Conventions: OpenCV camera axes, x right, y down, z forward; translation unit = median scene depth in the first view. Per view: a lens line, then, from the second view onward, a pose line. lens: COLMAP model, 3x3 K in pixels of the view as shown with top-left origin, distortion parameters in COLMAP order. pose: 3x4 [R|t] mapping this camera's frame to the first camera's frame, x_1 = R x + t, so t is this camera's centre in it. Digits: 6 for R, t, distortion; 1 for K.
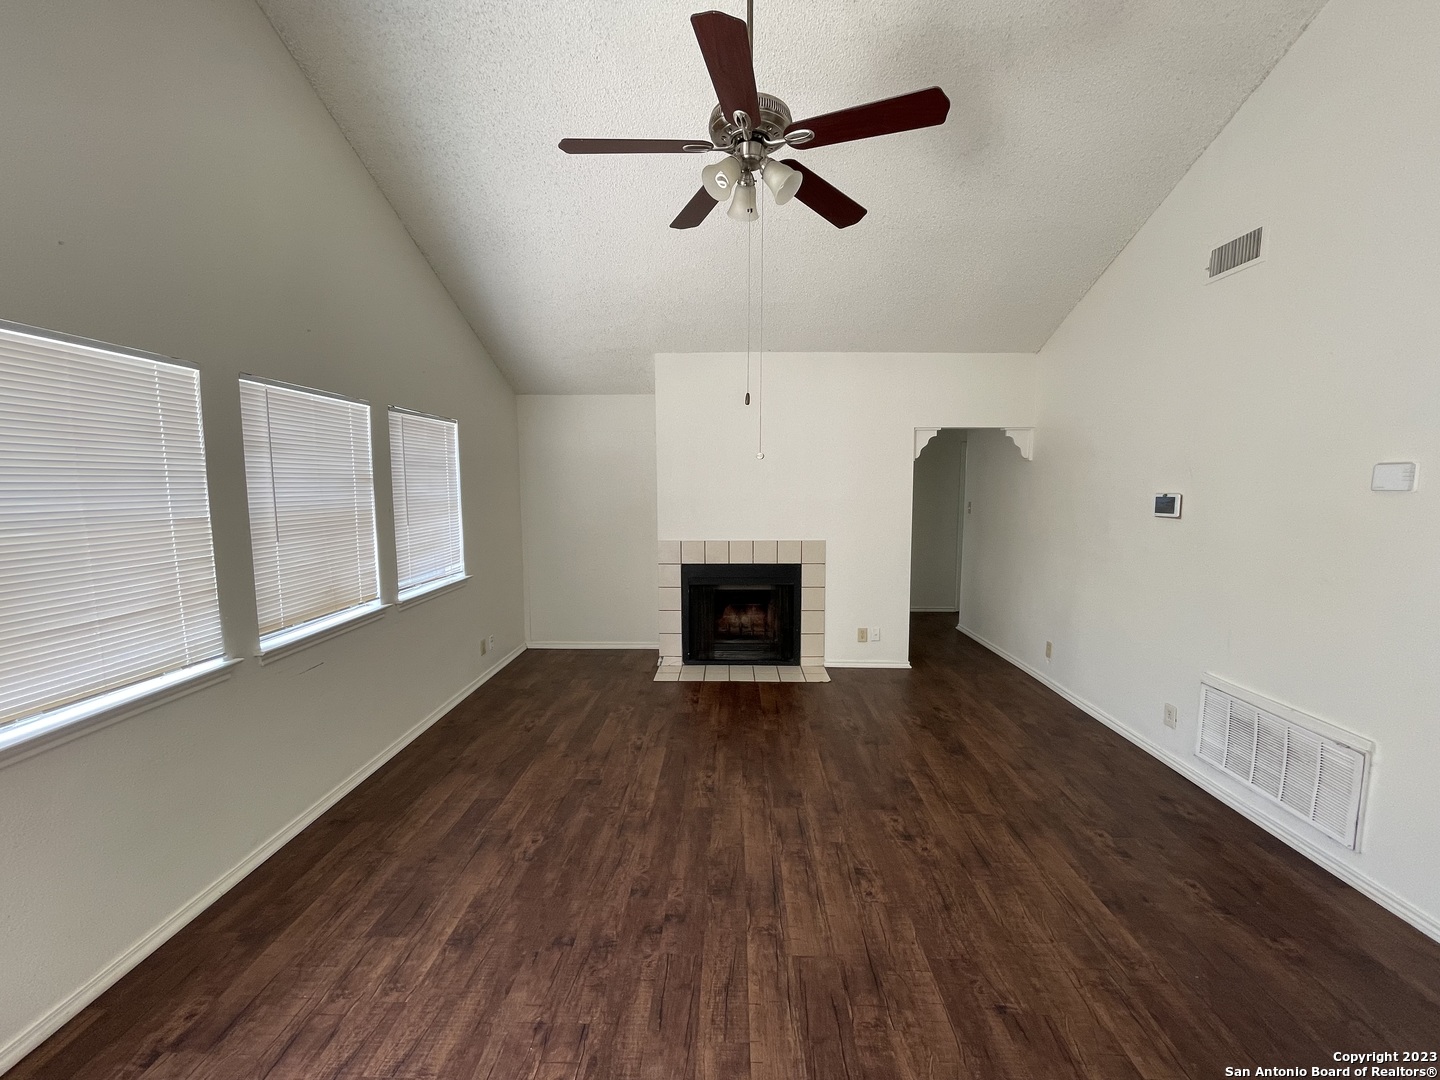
lens RADIAL K [[584.6, 0, 716.8], [0, 584.6, 543.2], [0, 0, 1]] dist [0.001685, 0.000146]
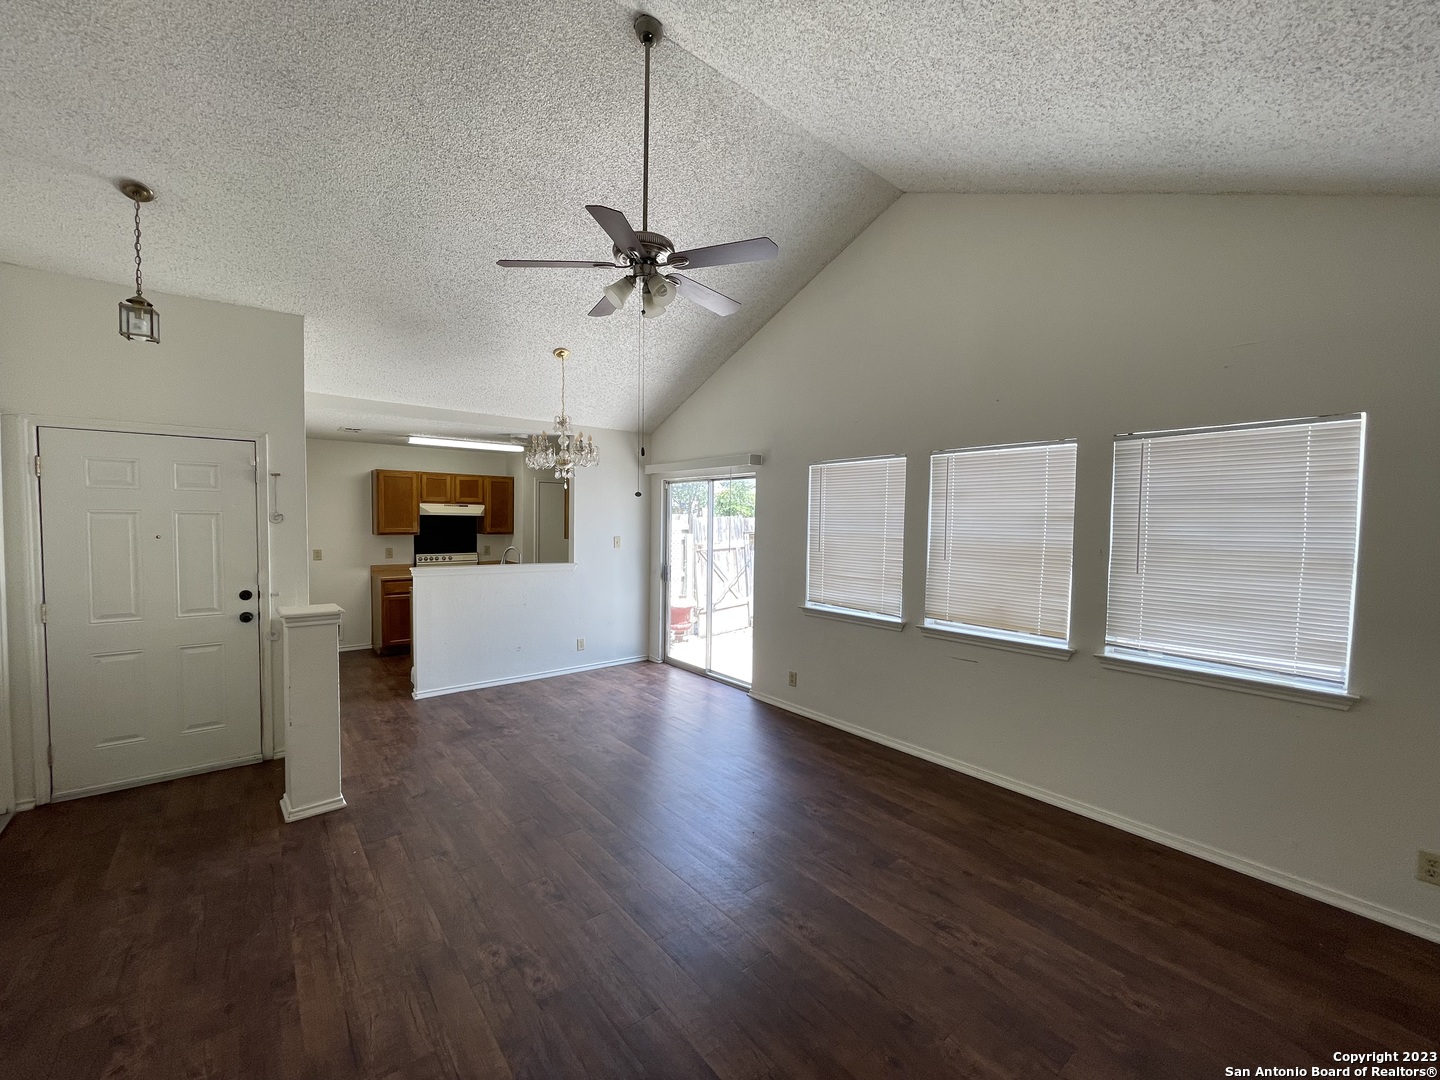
lens RADIAL K [[585.1, 0, 712.1], [0, 585.1, 543.2], [0, 0, 1]] dist [0.001158, 0.000368]
pose [[-0.760684, 0.019064, -0.648842, 0.511479], [-0.080080, 0.989177, 0.122948, -0.140470], [0.644163, 0.145484, -0.750925, 1.368581]]
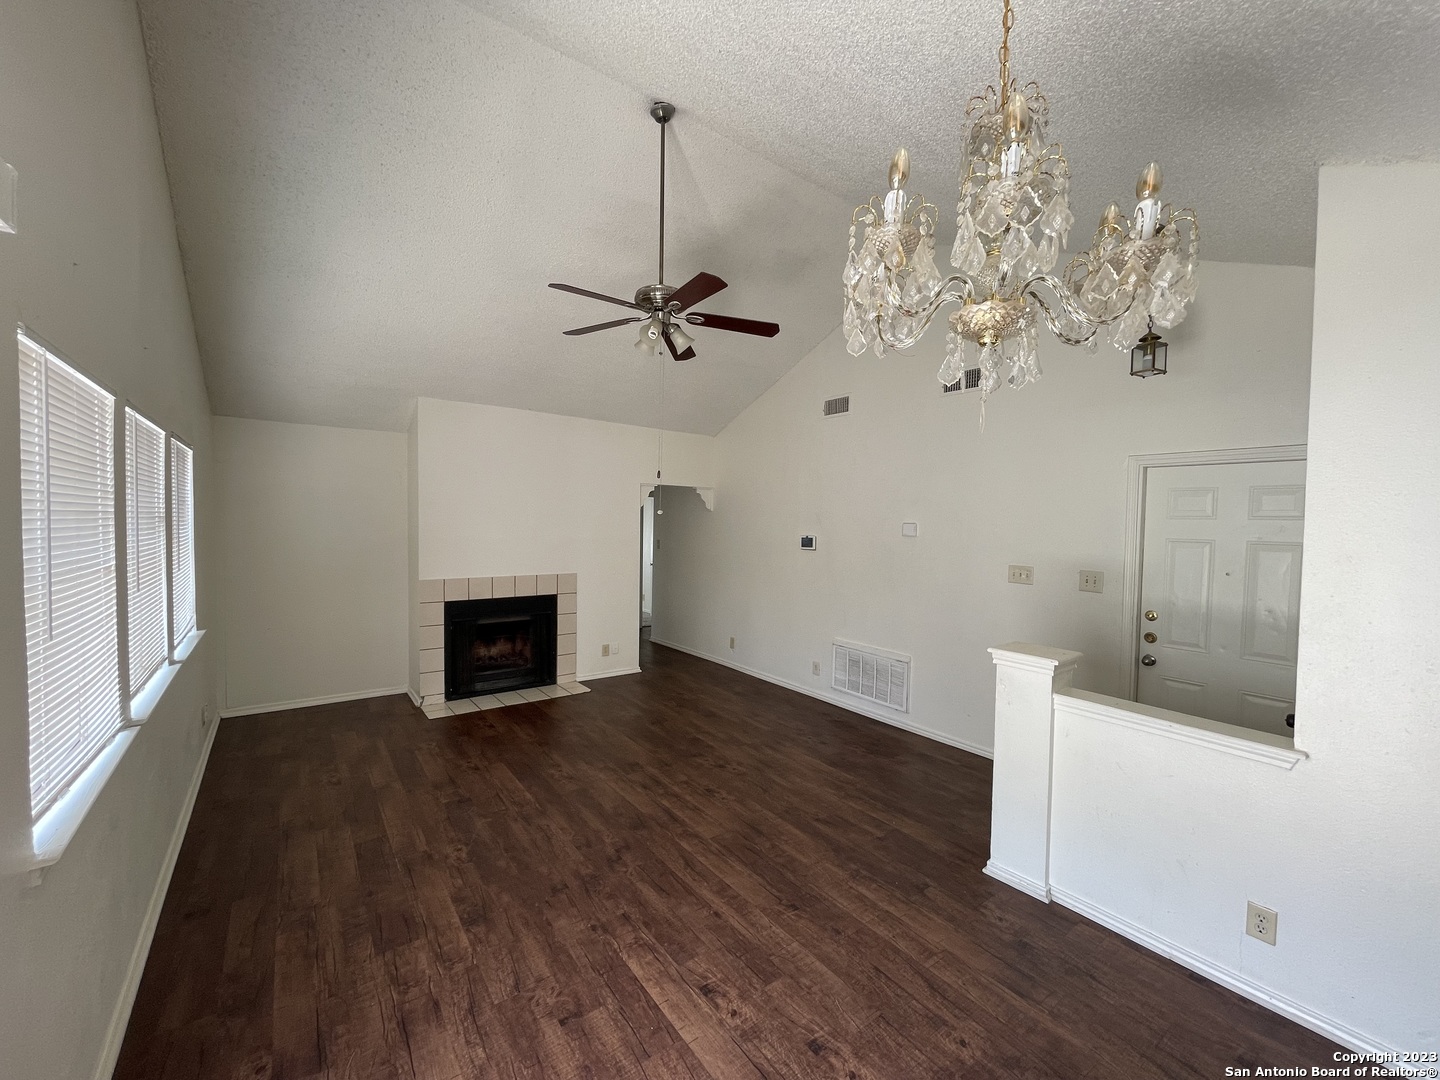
lens RADIAL K [[585.1, 0, 712.1], [0, 585.1, 543.2], [0, 0, 1]] dist [0.001158, 0.000368]
pose [[0.790785, -0.006695, 0.612057, -0.488406], [0.044740, 0.997898, -0.046888, 0.003665], [-0.610457, 0.064462, 0.789422, -0.162840]]
